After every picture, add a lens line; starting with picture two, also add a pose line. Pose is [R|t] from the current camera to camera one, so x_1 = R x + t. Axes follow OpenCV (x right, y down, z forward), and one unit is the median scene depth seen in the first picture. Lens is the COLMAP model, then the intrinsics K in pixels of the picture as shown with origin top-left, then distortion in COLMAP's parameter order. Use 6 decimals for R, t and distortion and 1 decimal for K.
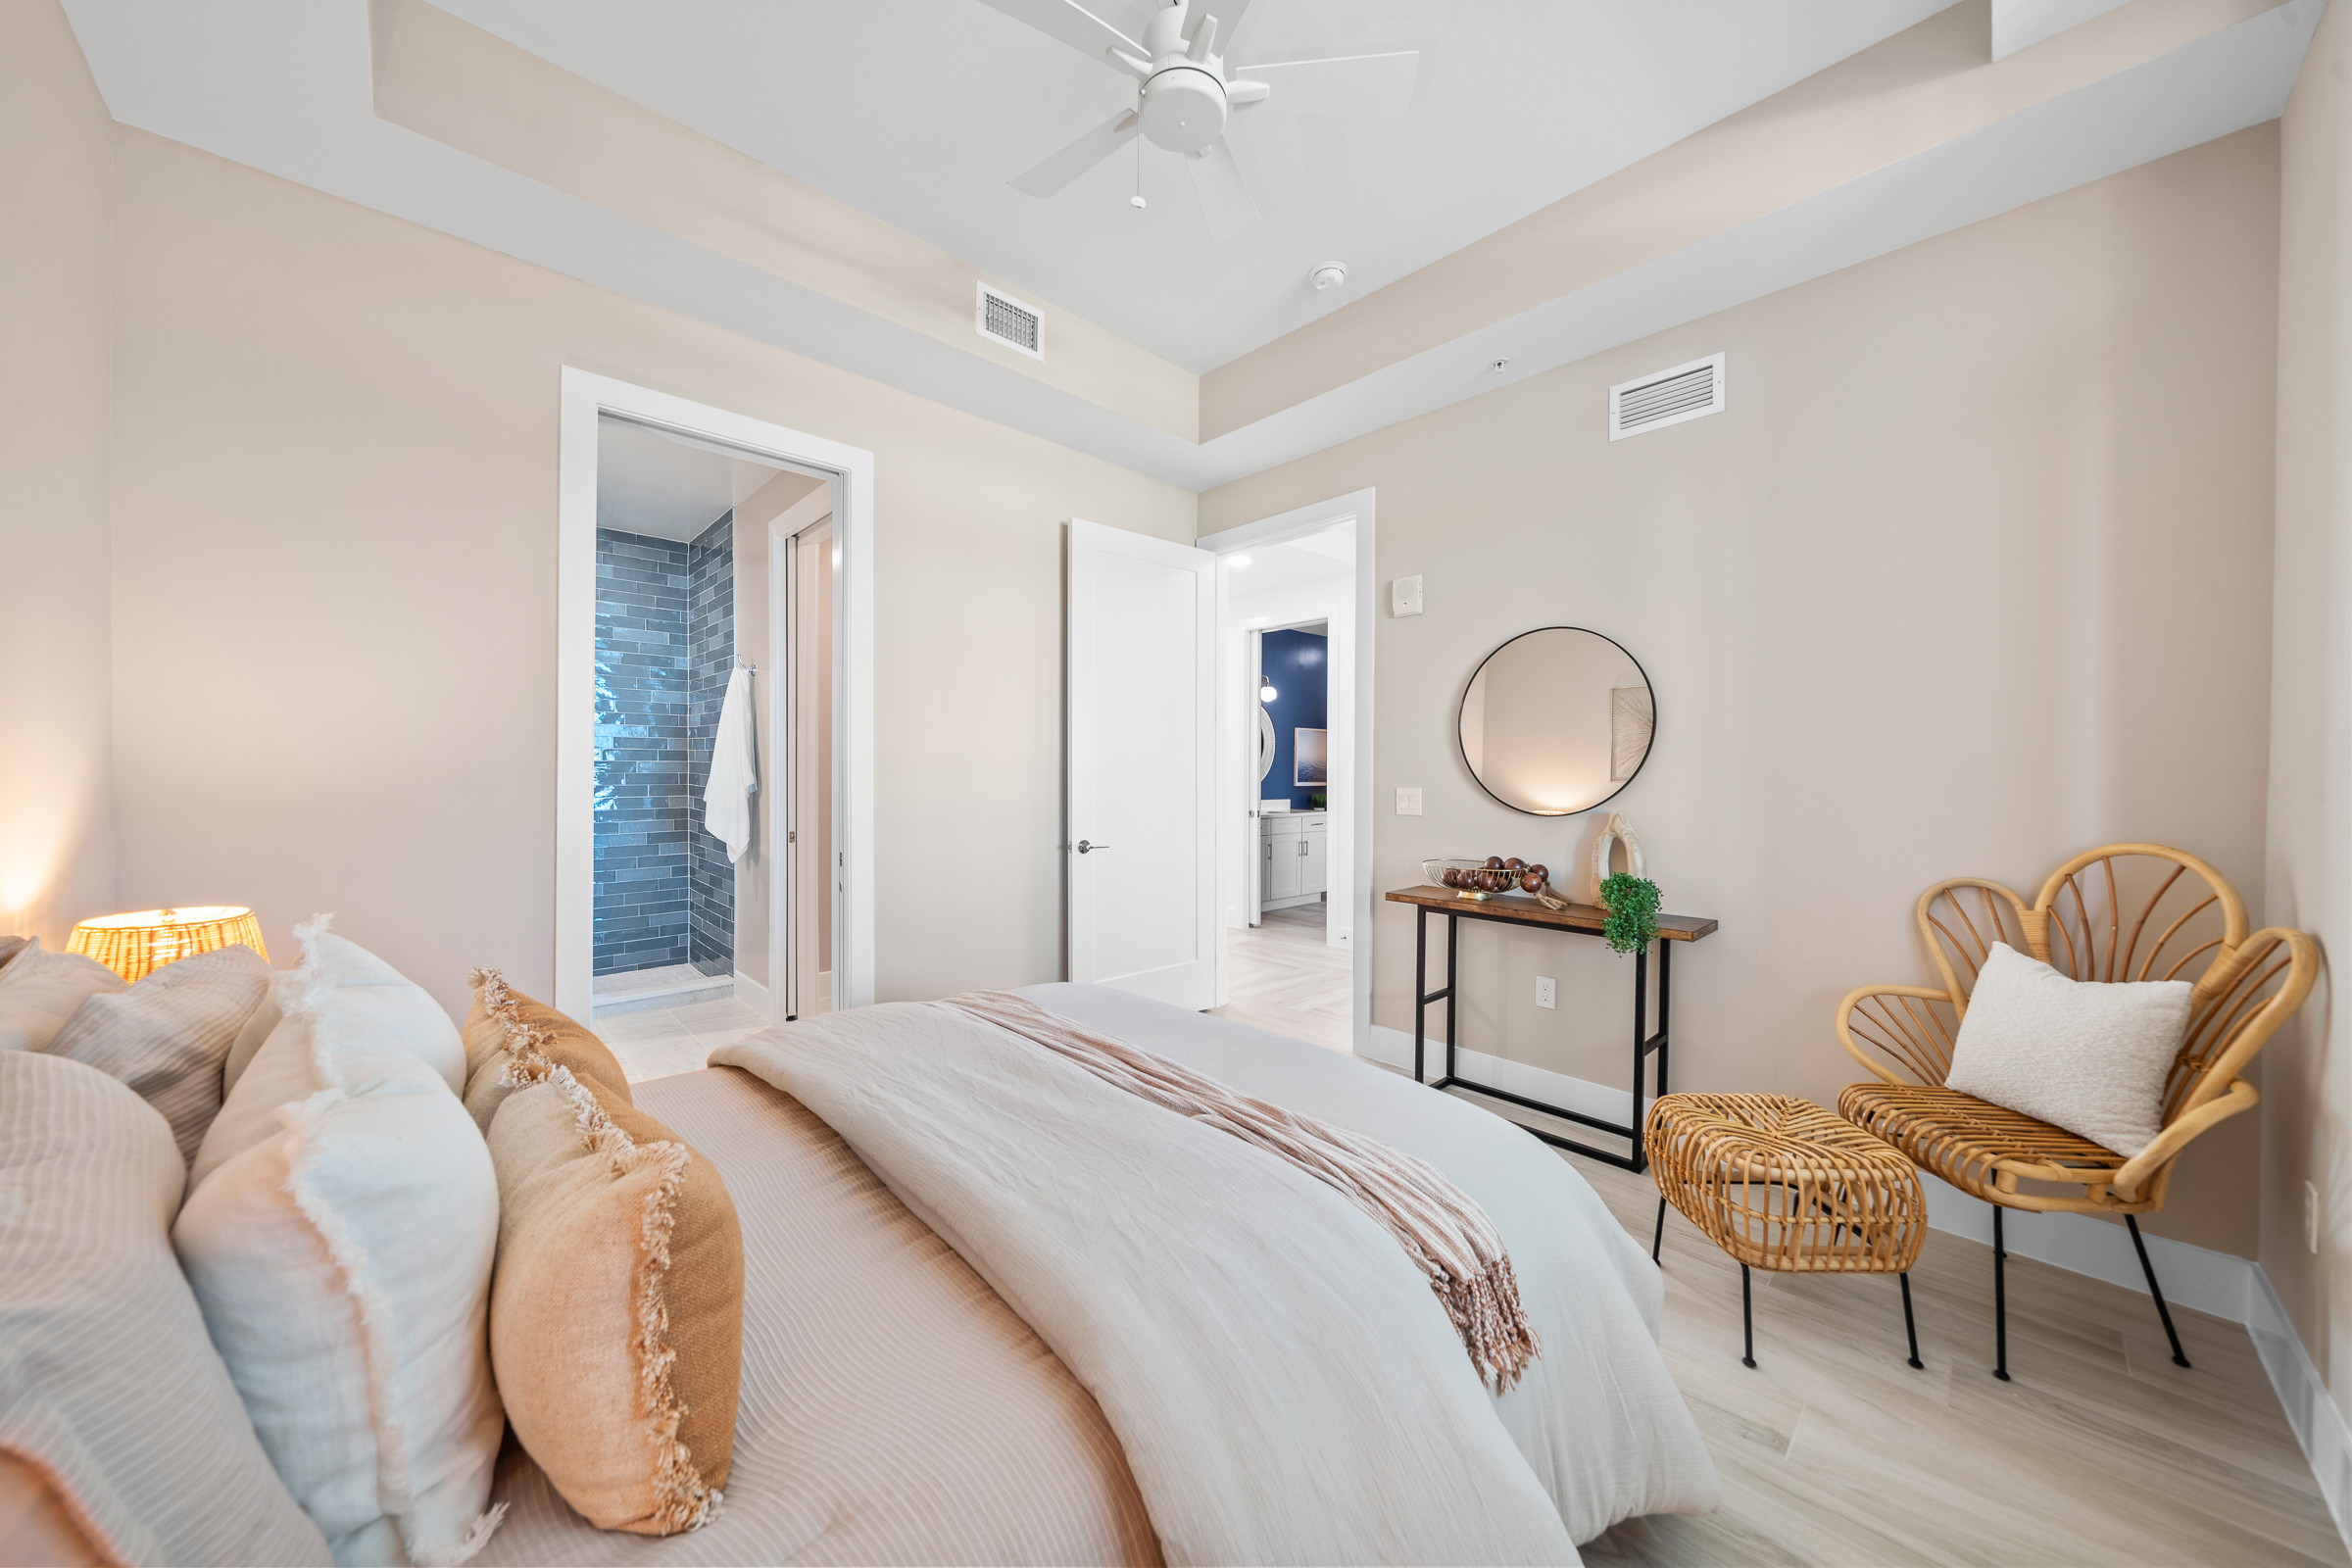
lens RADIAL K [[805.8, 0, 1169.0], [0, 805.8, 778.2], [0, 0, 1]] dist [-0.006819, 0.000036]
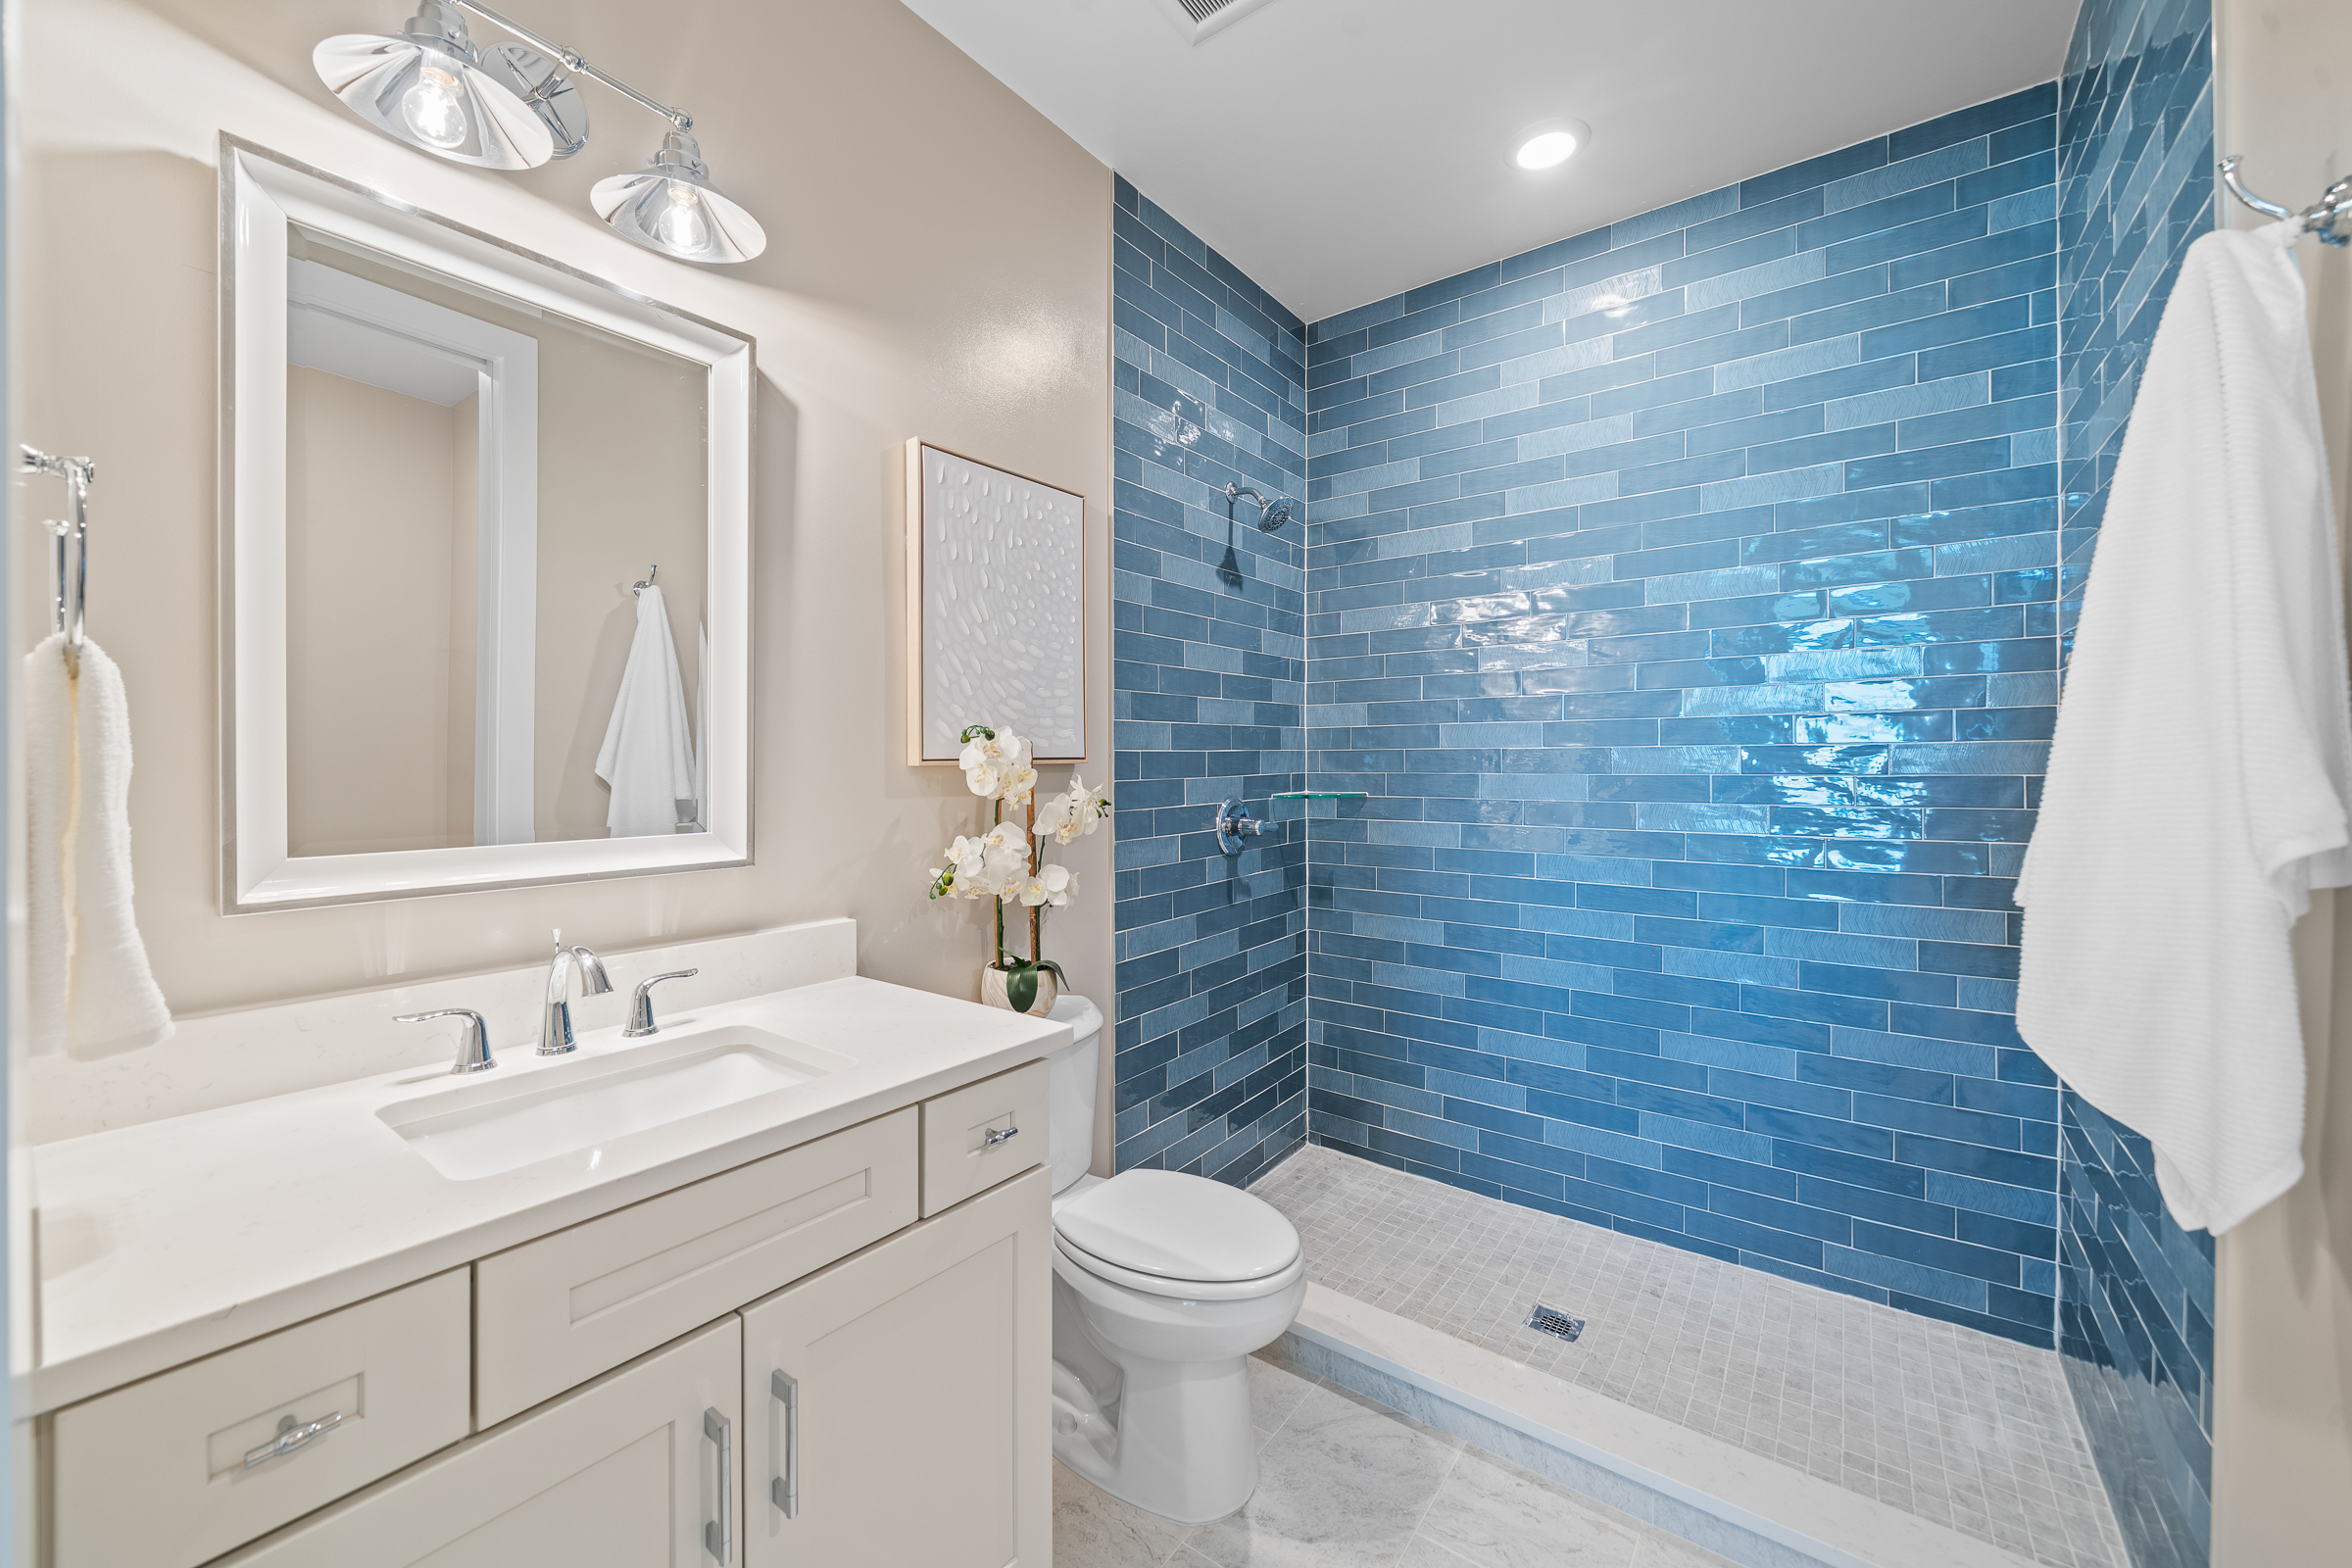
lens RADIAL K [[904.6, 0, 1173.9], [0, 904.6, 764.5], [0, 0, 1]] dist [-0.001054, -0.000136]
pose [[0.177933, -0.001200, -0.984042, -0.307524], [-0.008958, 0.999956, -0.002839, -0.007310], [0.984002, 0.009320, 0.177915, 0.595400]]
